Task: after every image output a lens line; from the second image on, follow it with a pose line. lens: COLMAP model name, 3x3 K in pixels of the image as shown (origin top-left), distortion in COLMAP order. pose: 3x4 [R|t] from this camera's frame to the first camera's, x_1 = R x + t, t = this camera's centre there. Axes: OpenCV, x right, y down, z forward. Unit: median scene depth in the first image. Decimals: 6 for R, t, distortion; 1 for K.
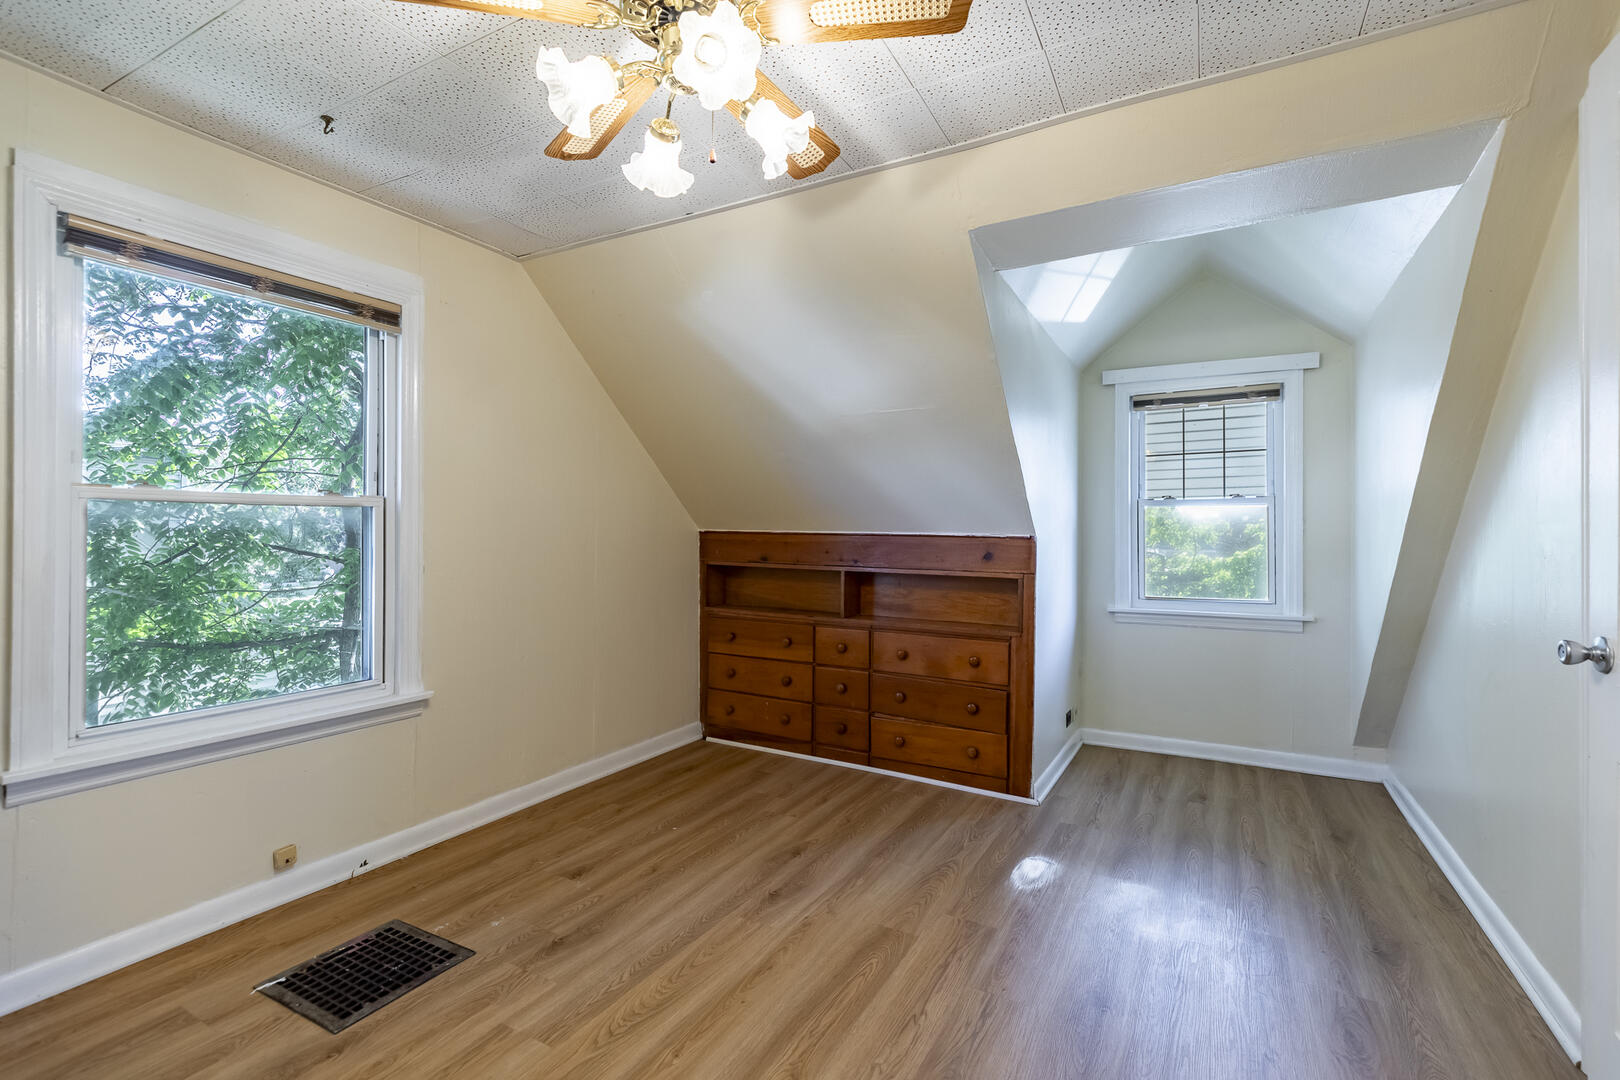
lens RADIAL K [[724.7, 0, 810.6], [0, 724.7, 535.1], [0, 0, 1]] dist [0.008320, -0.002235]
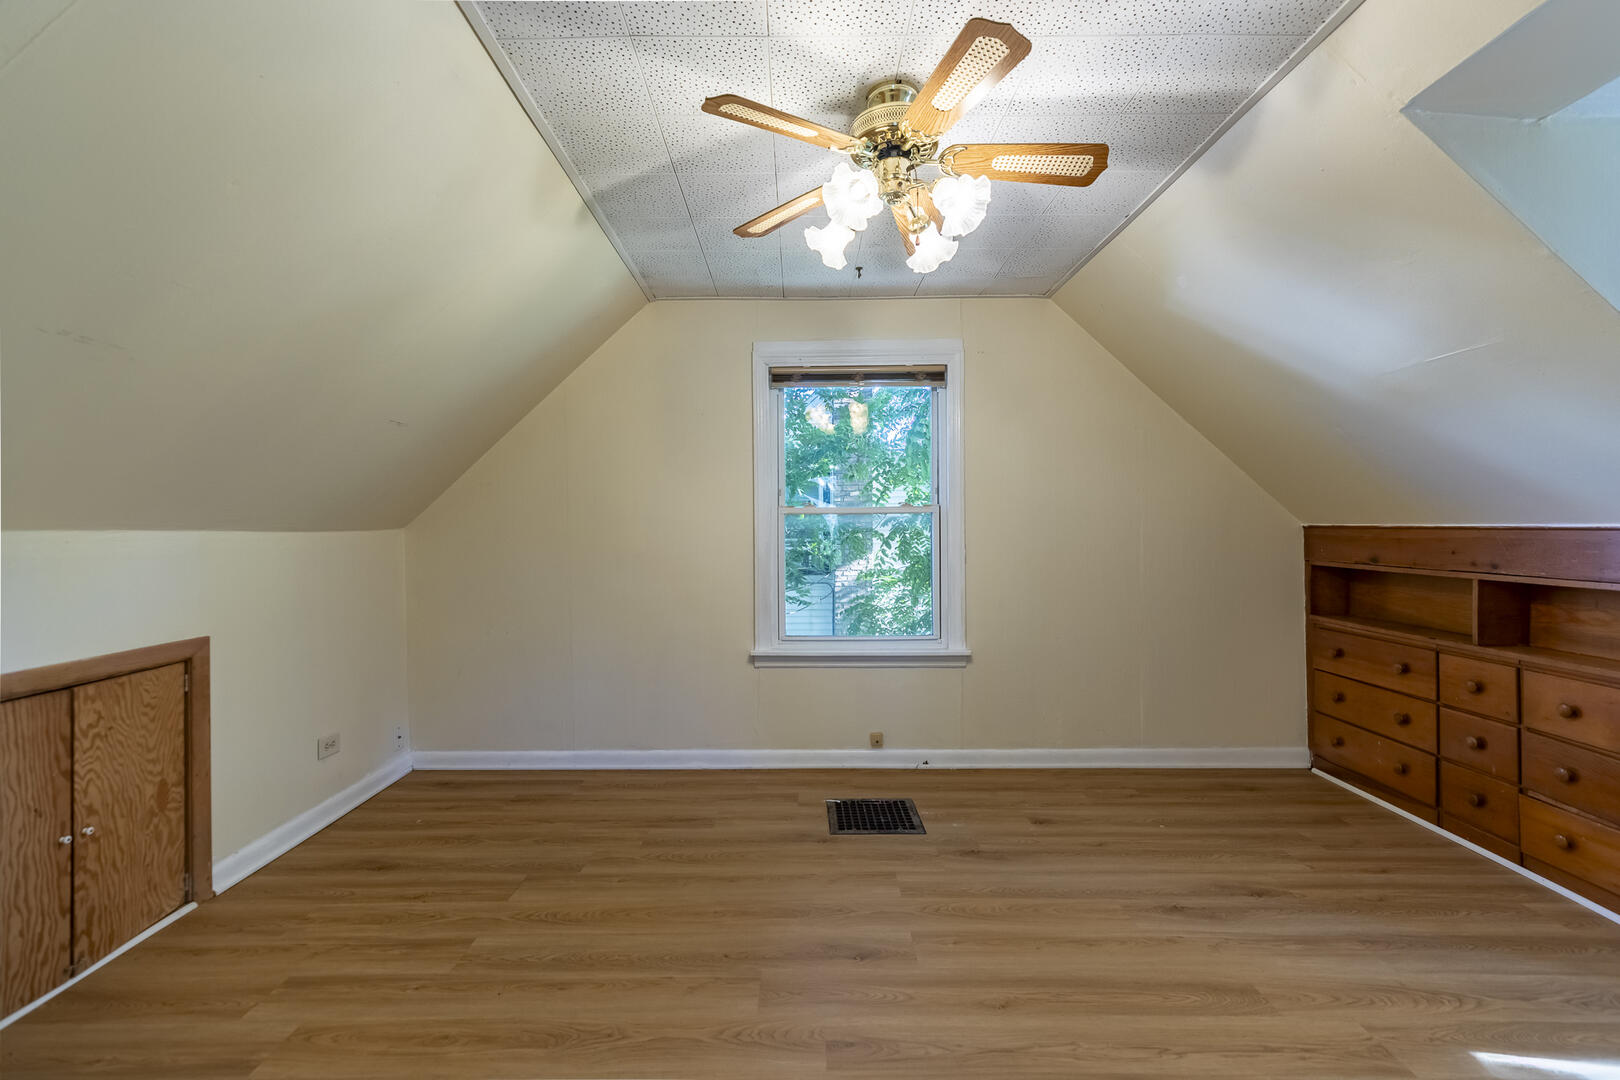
lens RADIAL K [[724.7, 0, 803.2], [0, 724.7, 537.8], [0, 0, 1]] dist [0.008320, -0.002235]
pose [[0.477971, 0.001139, -0.878375, 0.440554], [0.005787, 0.999973, 0.004445, 0.001969], [0.878357, -0.007208, 0.477951, 0.093507]]
